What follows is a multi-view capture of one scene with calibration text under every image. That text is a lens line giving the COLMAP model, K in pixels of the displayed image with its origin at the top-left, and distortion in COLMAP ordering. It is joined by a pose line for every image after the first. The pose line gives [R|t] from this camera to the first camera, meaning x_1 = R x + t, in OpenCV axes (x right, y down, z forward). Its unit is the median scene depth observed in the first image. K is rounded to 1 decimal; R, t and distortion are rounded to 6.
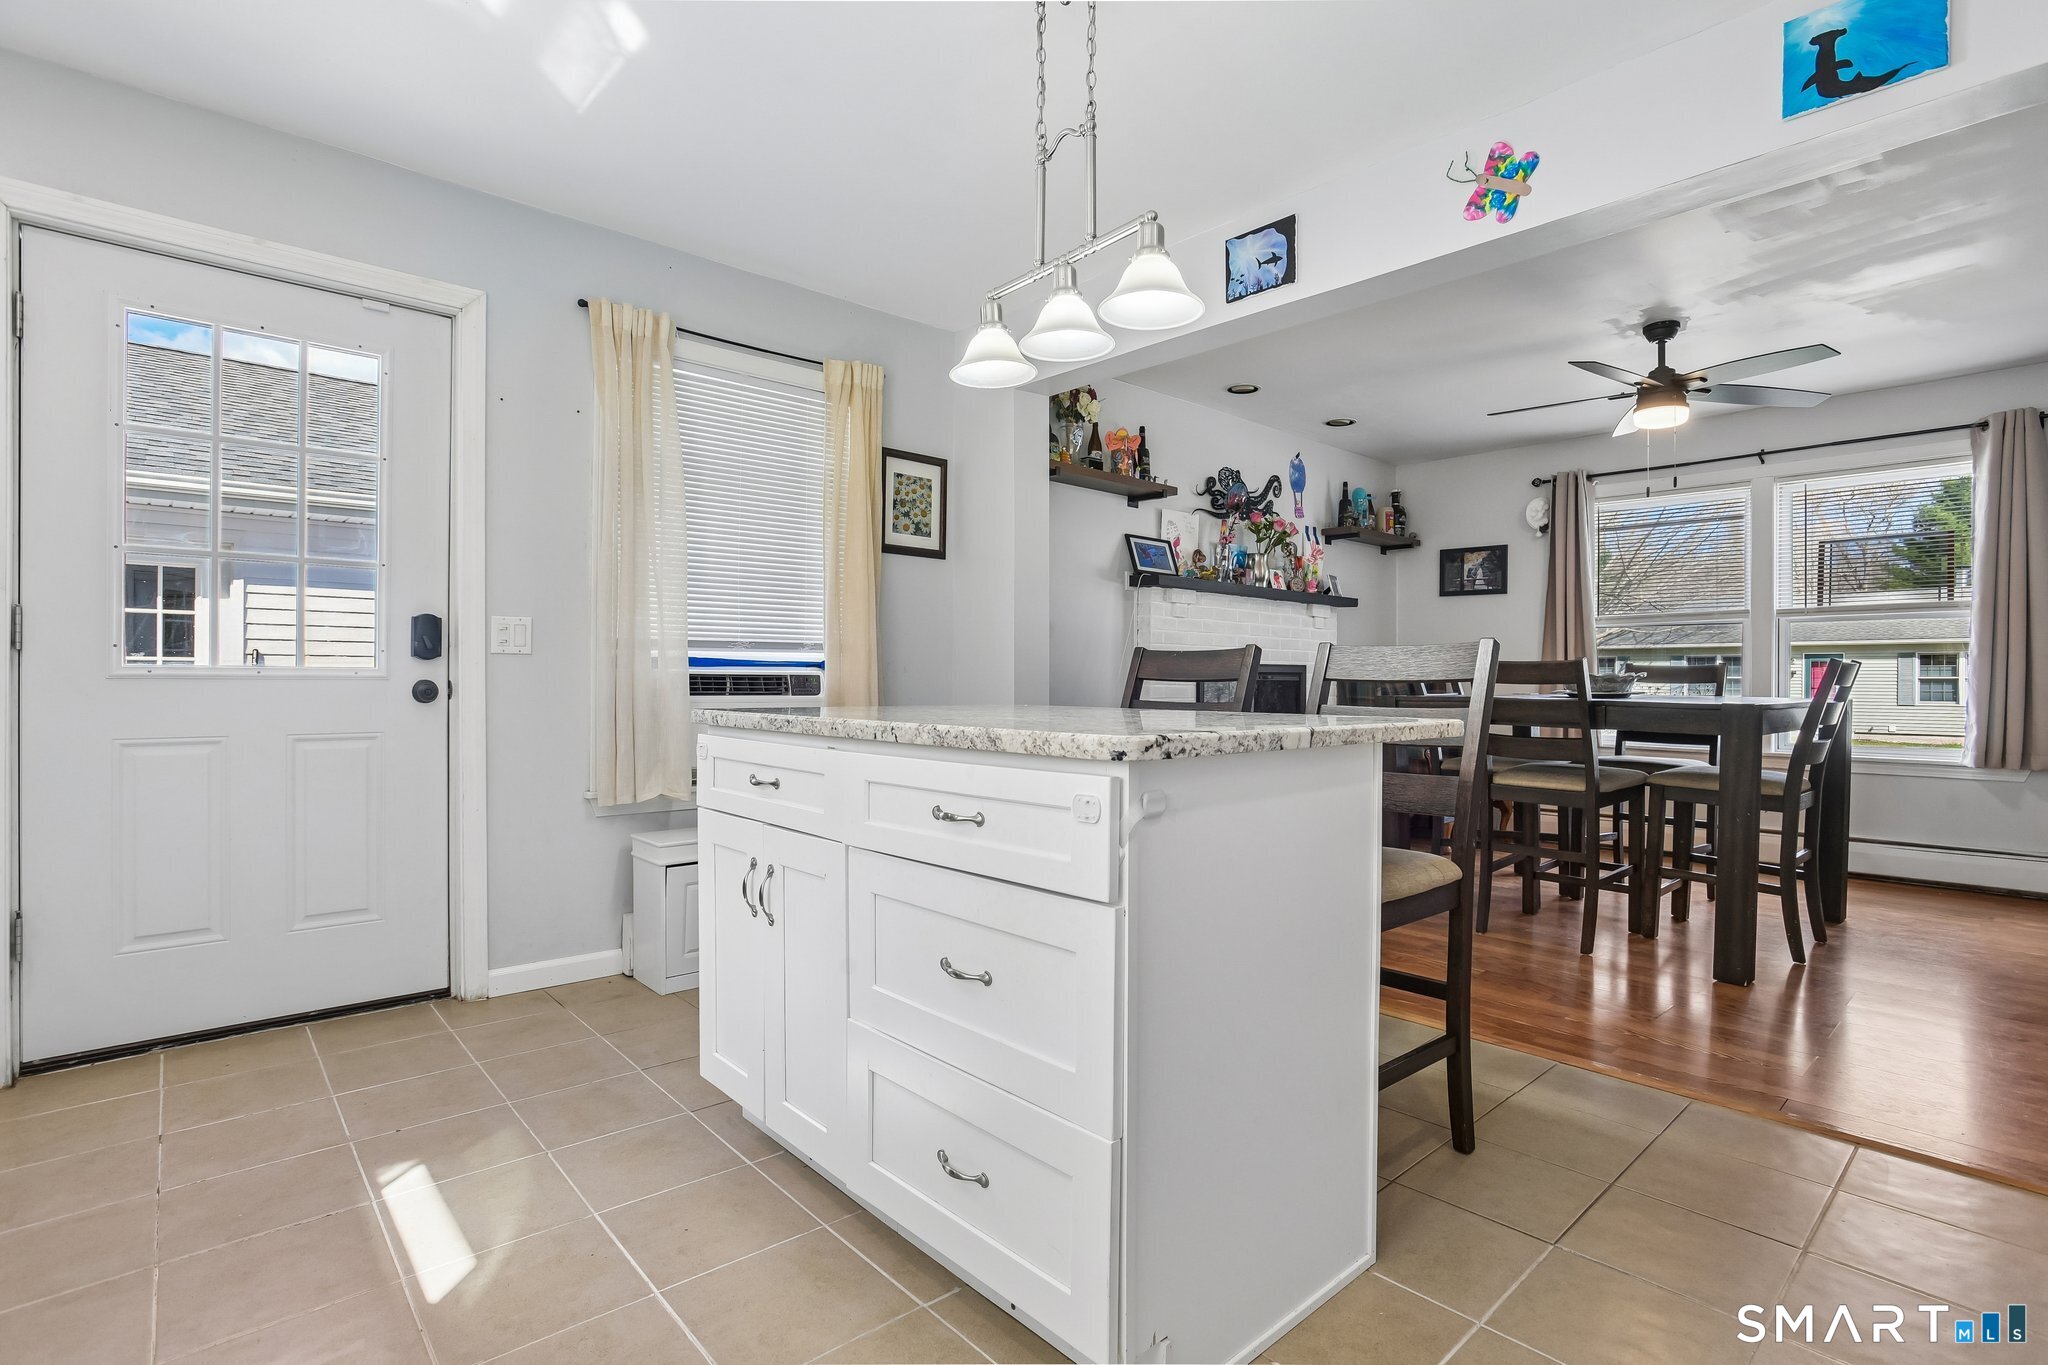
lens RADIAL K [[990.0, 0, 1029.3], [0, 990.0, 677.2], [0, 0, 1]] dist [-0.035840, 0.013764]
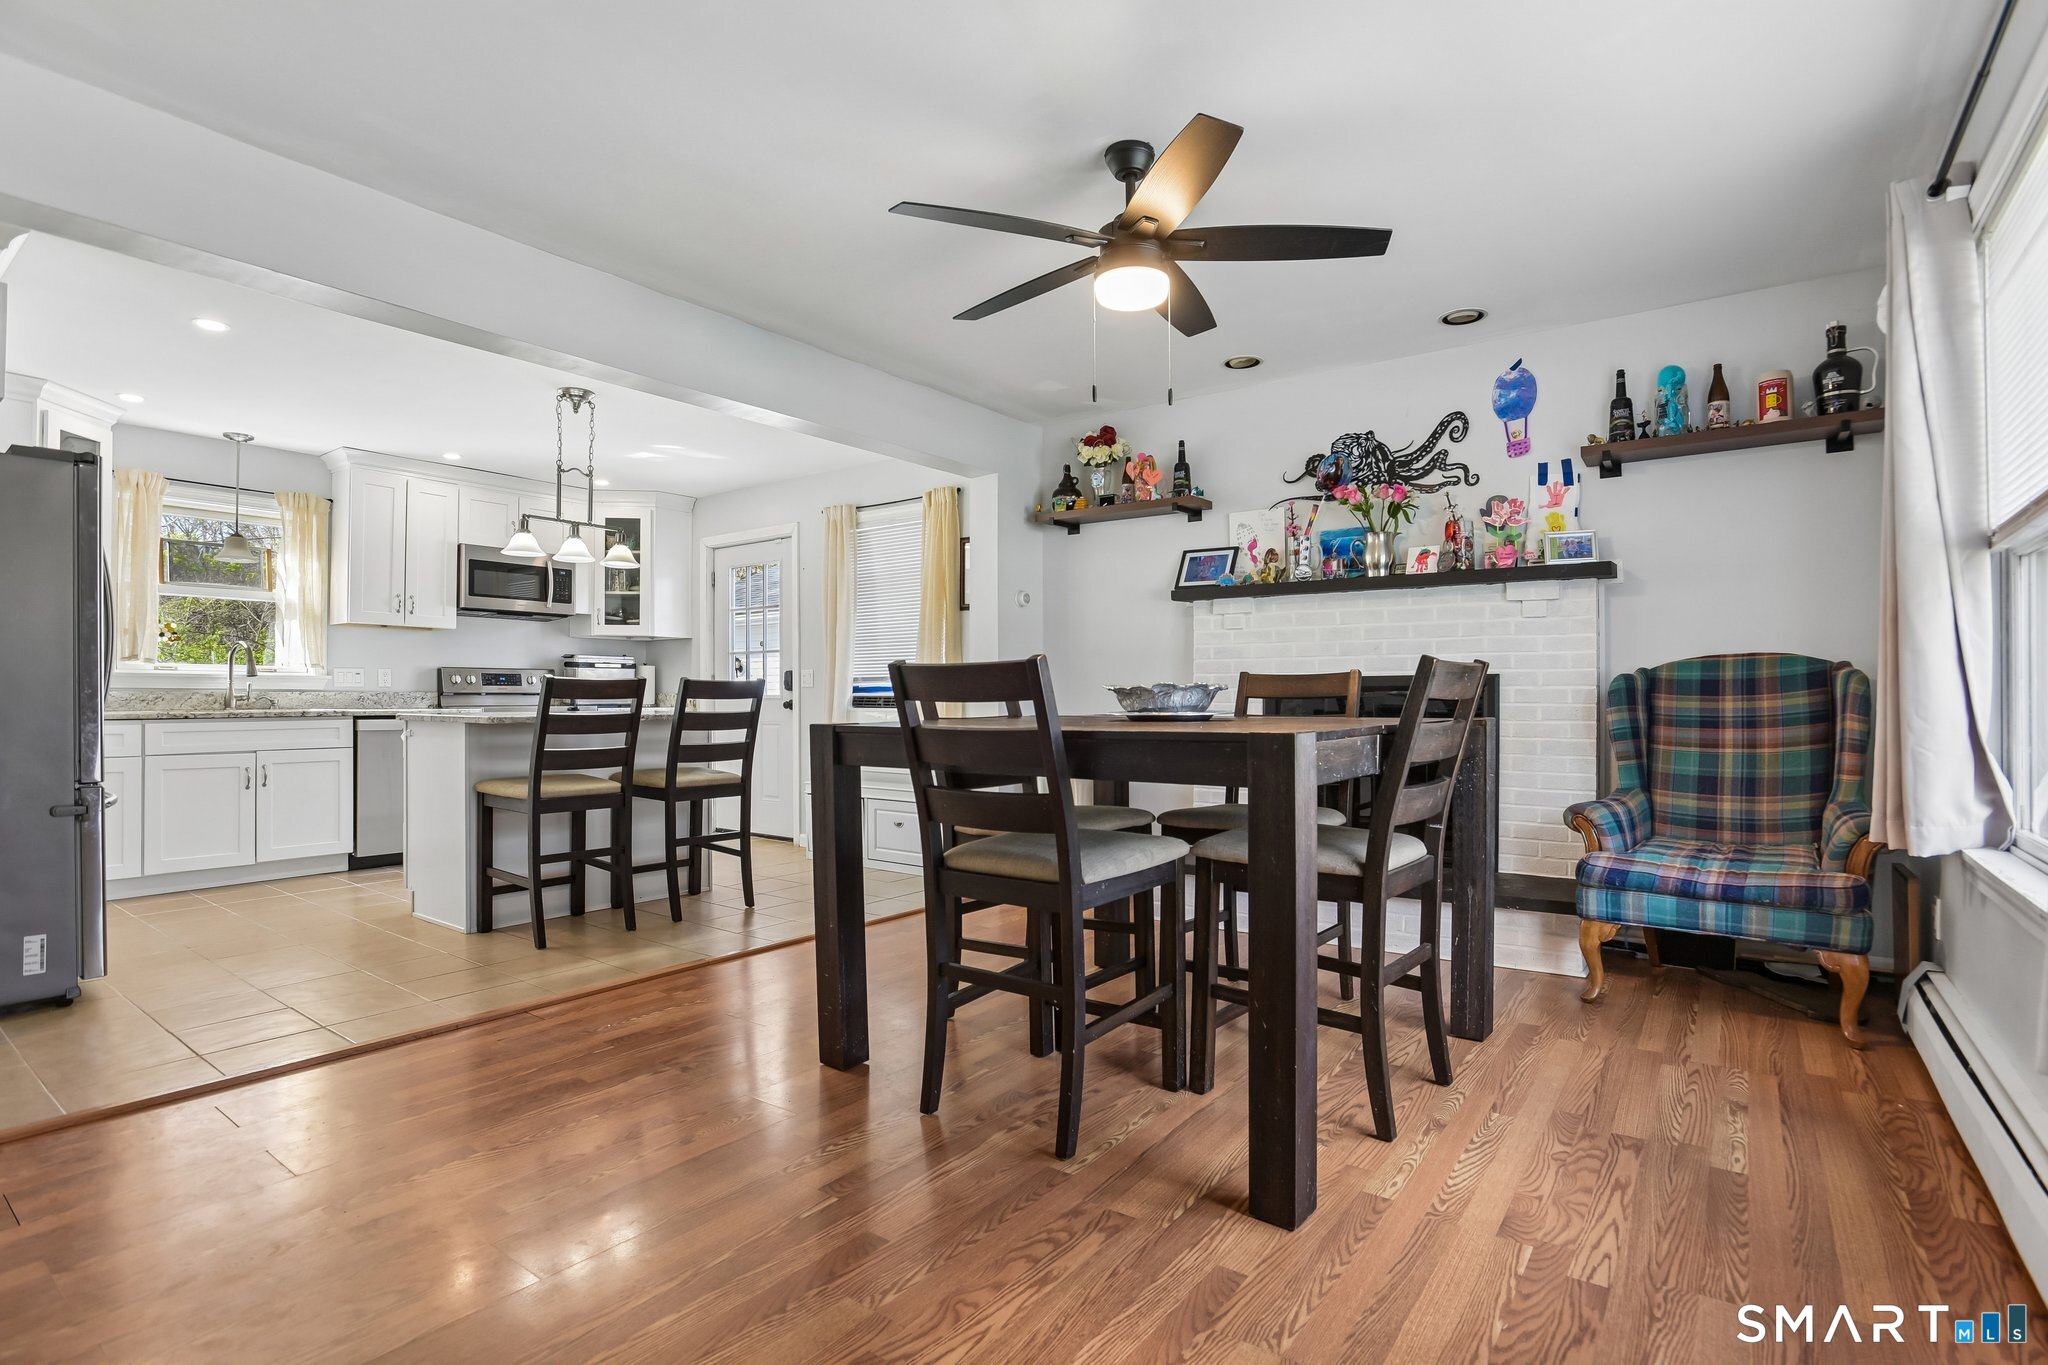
lens RADIAL K [[990.0, 0, 1008.4], [0, 990.0, 696.5], [0, 0, 1]] dist [-0.035840, 0.013764]
pose [[0.185036, -0.007069, -0.982706, 1.035026], [0.004359, 0.999970, -0.006372, 0.007436], [0.982722, -0.003104, 0.185061, 0.635056]]
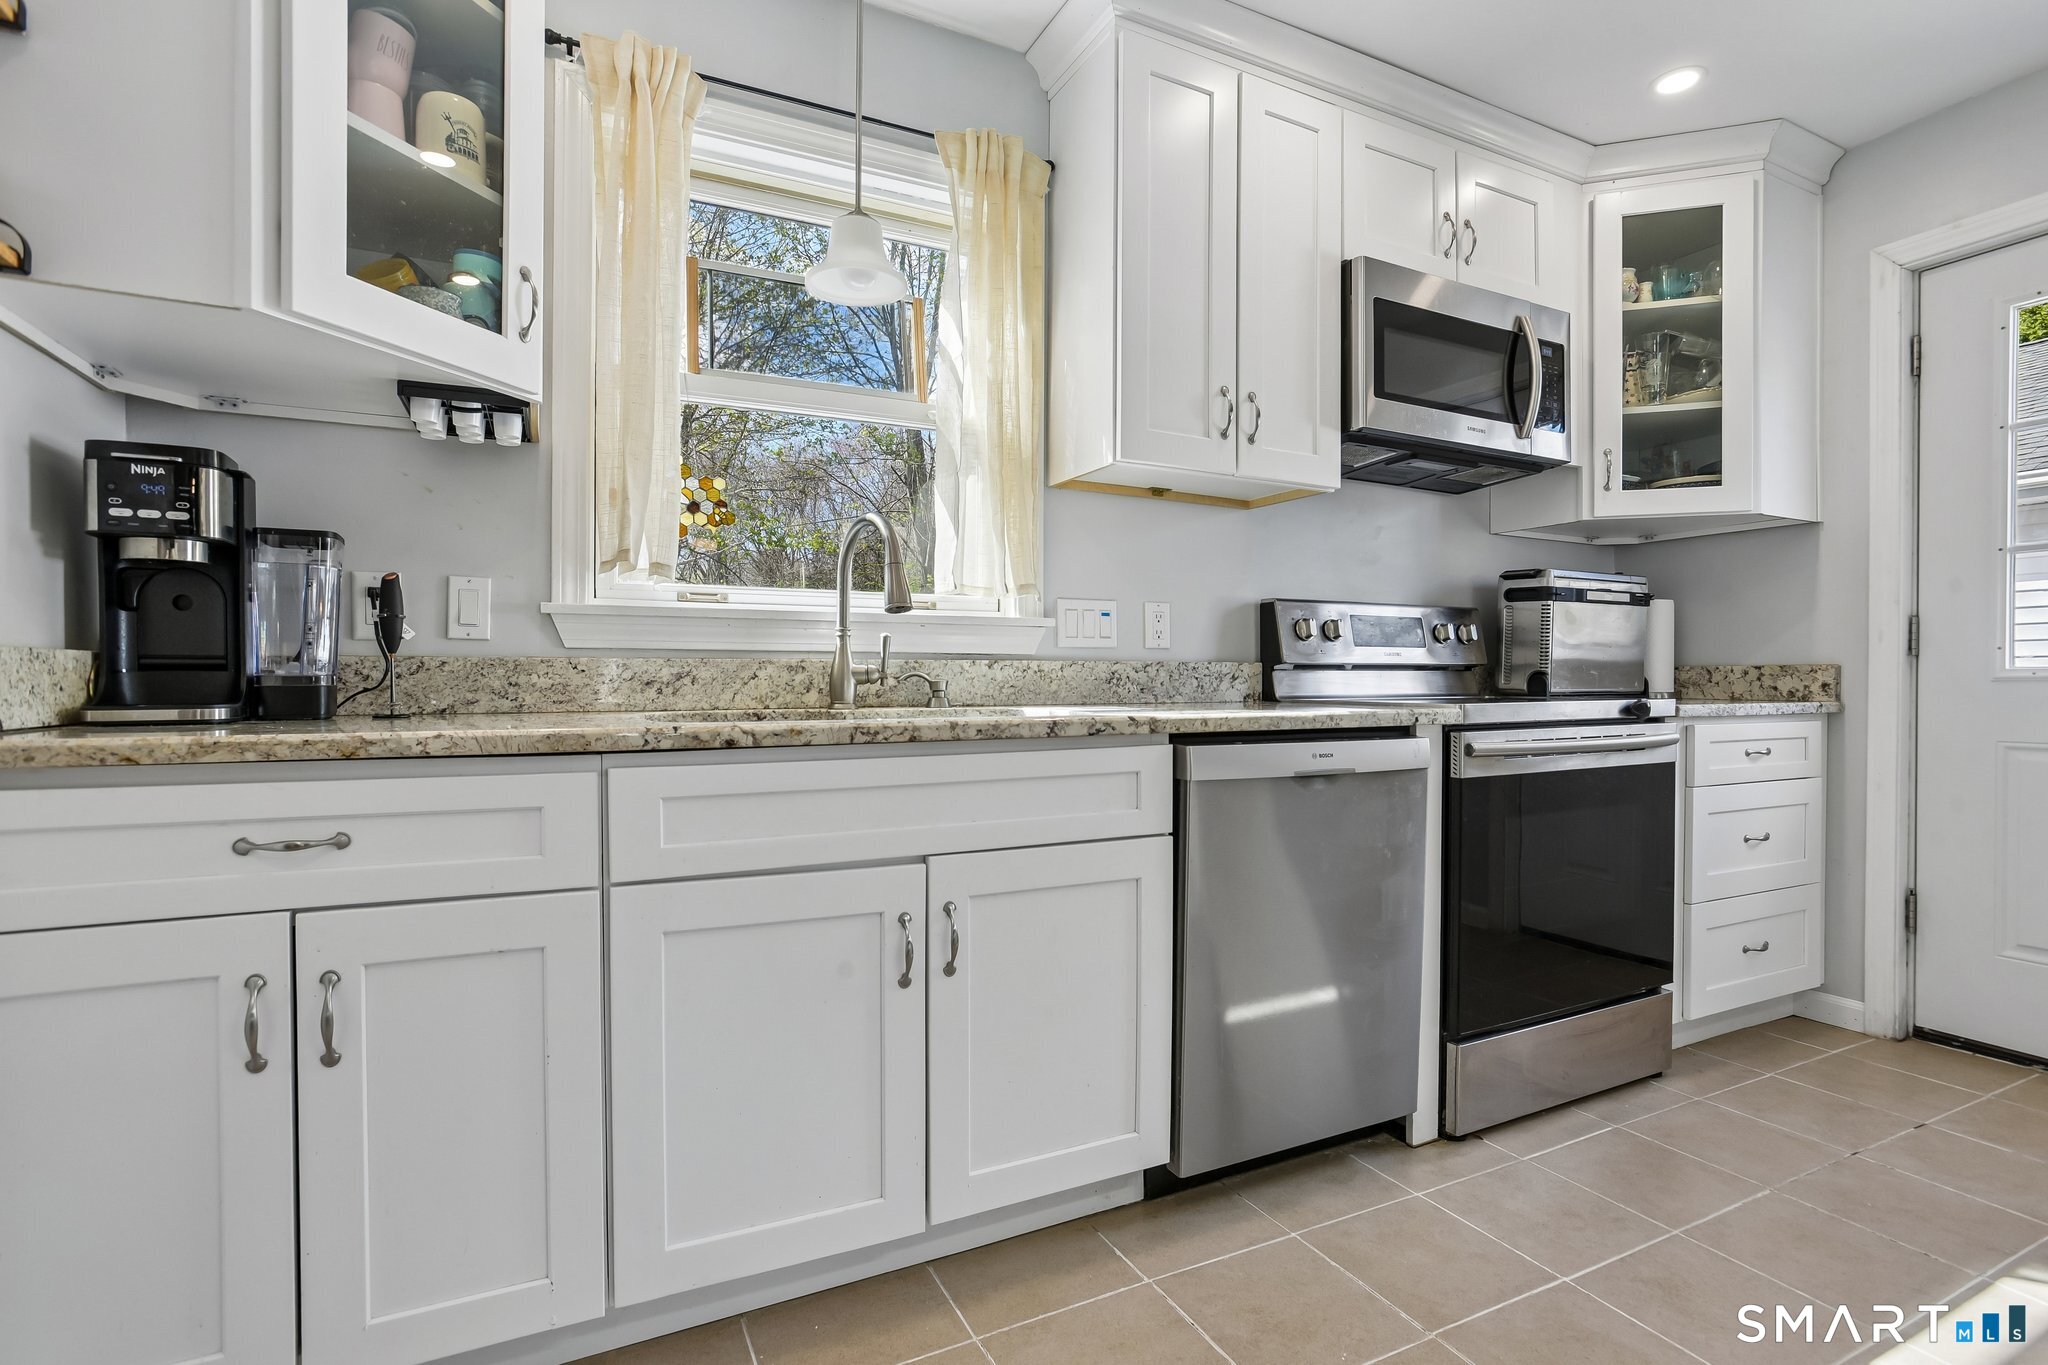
lens RADIAL K [[990.0, 0, 1026.1], [0, 990.0, 697.2], [0, 0, 1]] dist [-0.035840, 0.013764]
pose [[-0.269940, 0.010427, -0.962821, 0.140281], [0.002491, 0.999946, 0.010130, 0.002771], [0.962874, 0.000336, -0.269951, 0.144120]]
